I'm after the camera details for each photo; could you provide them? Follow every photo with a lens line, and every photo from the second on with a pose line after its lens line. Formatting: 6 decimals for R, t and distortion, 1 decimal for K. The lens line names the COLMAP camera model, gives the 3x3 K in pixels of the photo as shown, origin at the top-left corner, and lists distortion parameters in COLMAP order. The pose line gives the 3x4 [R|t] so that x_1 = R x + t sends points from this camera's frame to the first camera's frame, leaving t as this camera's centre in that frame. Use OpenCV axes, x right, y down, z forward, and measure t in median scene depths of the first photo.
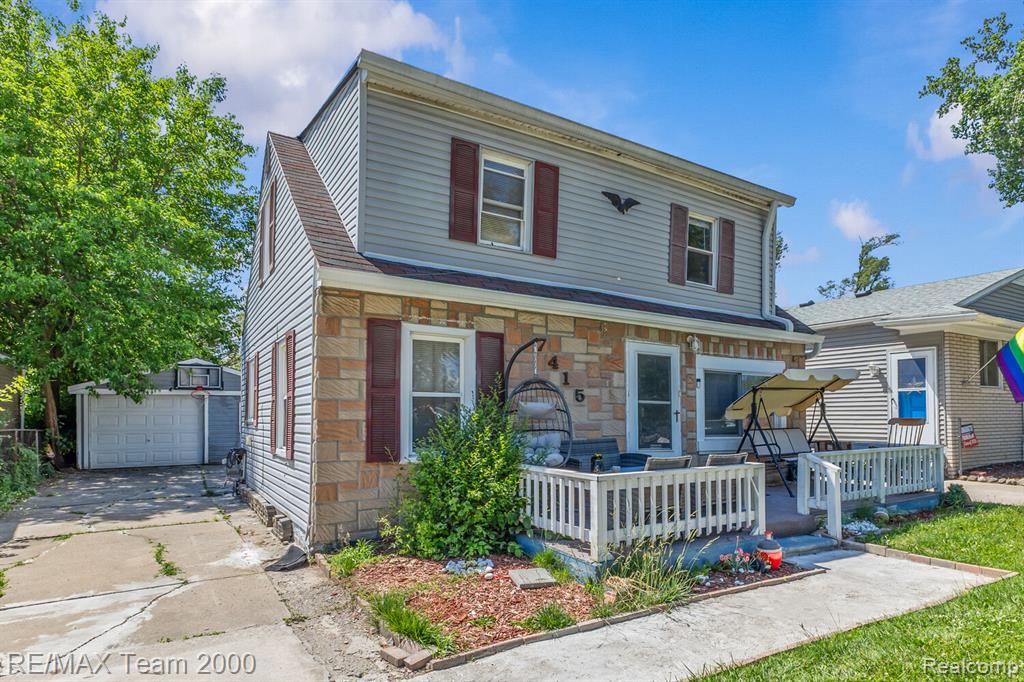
lens RADIAL K [[504.7, 0, 512.2], [0, 504.7, 408.7], [0, 0, 1]] dist [0.000416, 0.000299]
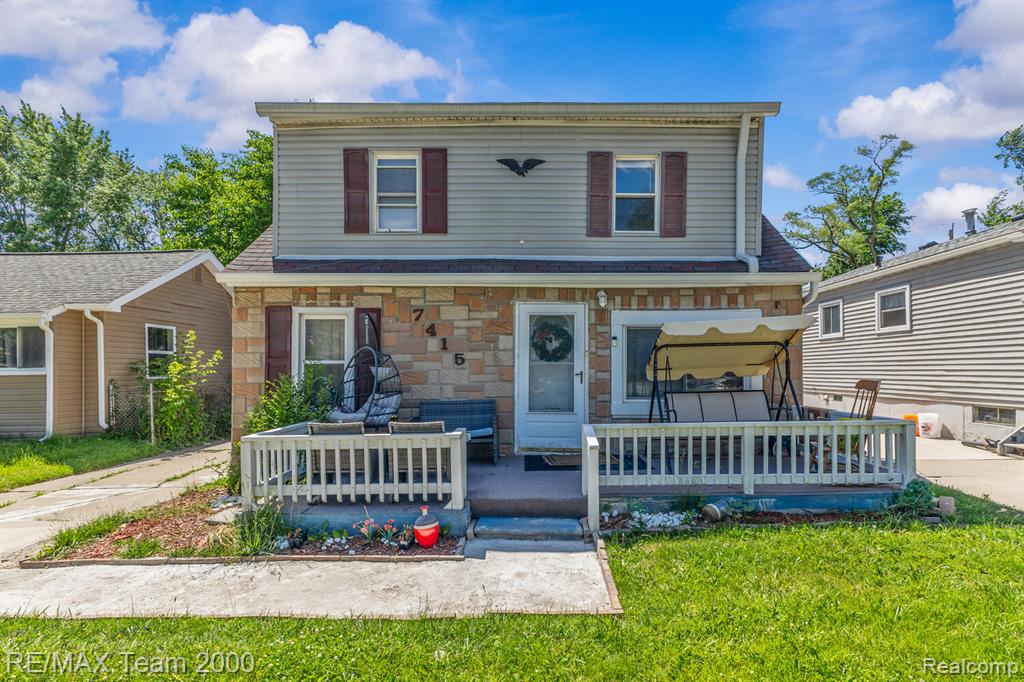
lens RADIAL K [[434.6, 0, 513.6], [0, 434.6, 374.1], [0, 0, 1]] dist [0.001838, 0.000086]
pose [[0.879914, -0.003201, -0.475123, 0.664917], [0.015822, 0.999620, 0.022568, -0.013115], [0.474870, -0.027375, 0.879630, 0.235803]]
